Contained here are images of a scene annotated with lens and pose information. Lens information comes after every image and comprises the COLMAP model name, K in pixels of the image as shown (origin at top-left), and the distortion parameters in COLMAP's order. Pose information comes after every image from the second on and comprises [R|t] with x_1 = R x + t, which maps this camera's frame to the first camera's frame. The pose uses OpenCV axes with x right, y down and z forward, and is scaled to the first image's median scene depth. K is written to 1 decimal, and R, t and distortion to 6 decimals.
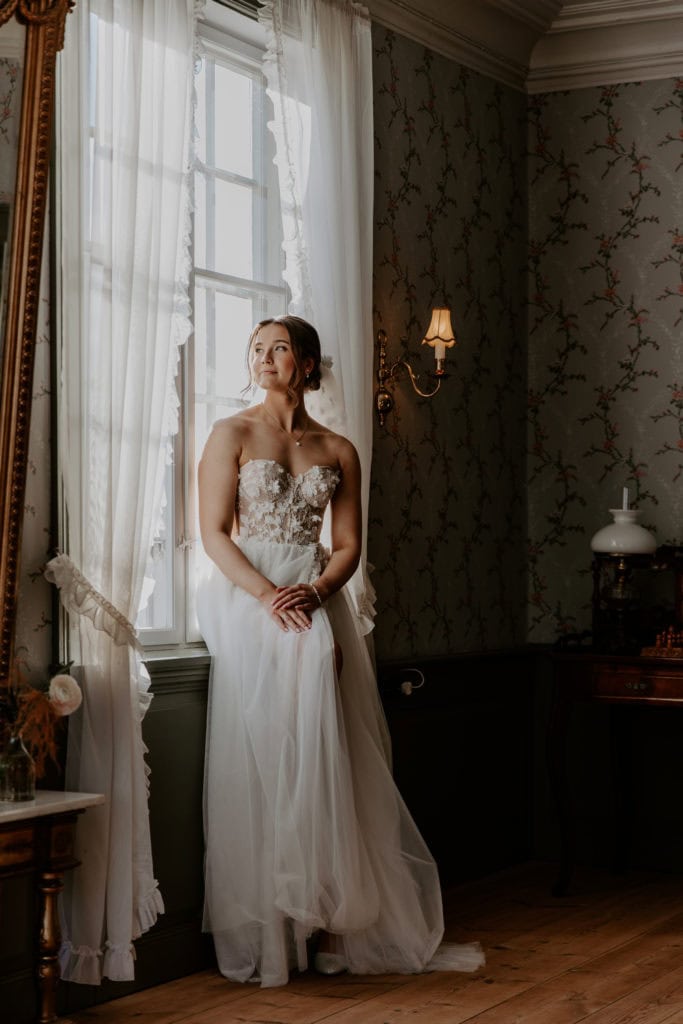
lens RADIAL K [[2054.4, 0, 343.3], [0, 2054.4, 516.7], [0, 0, 1]] dist [0.039519, 0.000000]
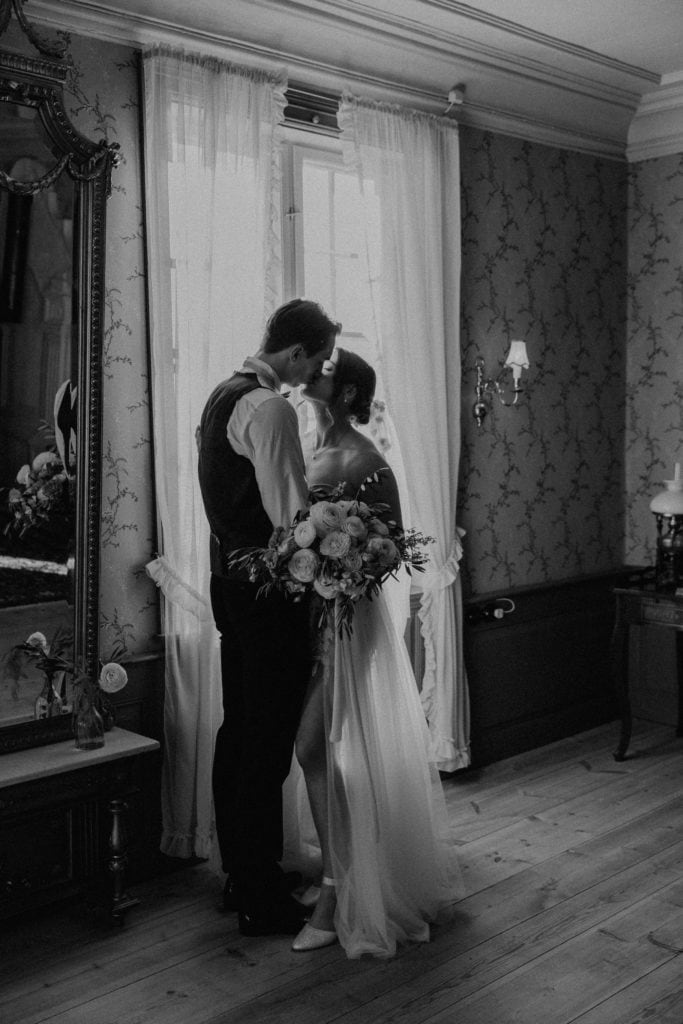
lens RADIAL K [[1159.5, 0, 339.5], [0, 1159.5, 513.9], [0, 0, 1]] dist [0.014730, 0.000000]
pose [[0.949143, 0.010367, -0.314676, 0.160685], [0.024215, 0.994094, 0.105790, -0.064495], [0.313914, -0.108030, 0.943285, 0.204917]]
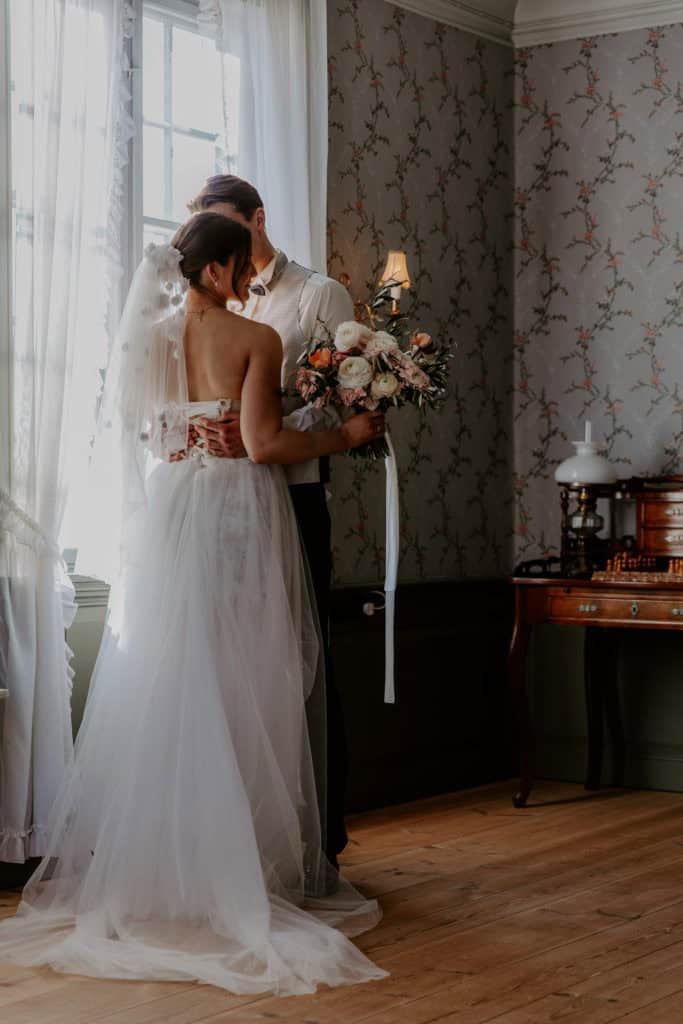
lens RADIAL K [[2054.4, 0, 340.6], [0, 2054.4, 507.4], [0, 0, 1]] dist [0.039519, 0.000000]
pose [[0.994308, -0.002476, -0.106519, 0.118791], [0.003910, 0.999904, 0.013256, 0.015008], [0.106476, -0.013597, 0.994222, -0.056640]]
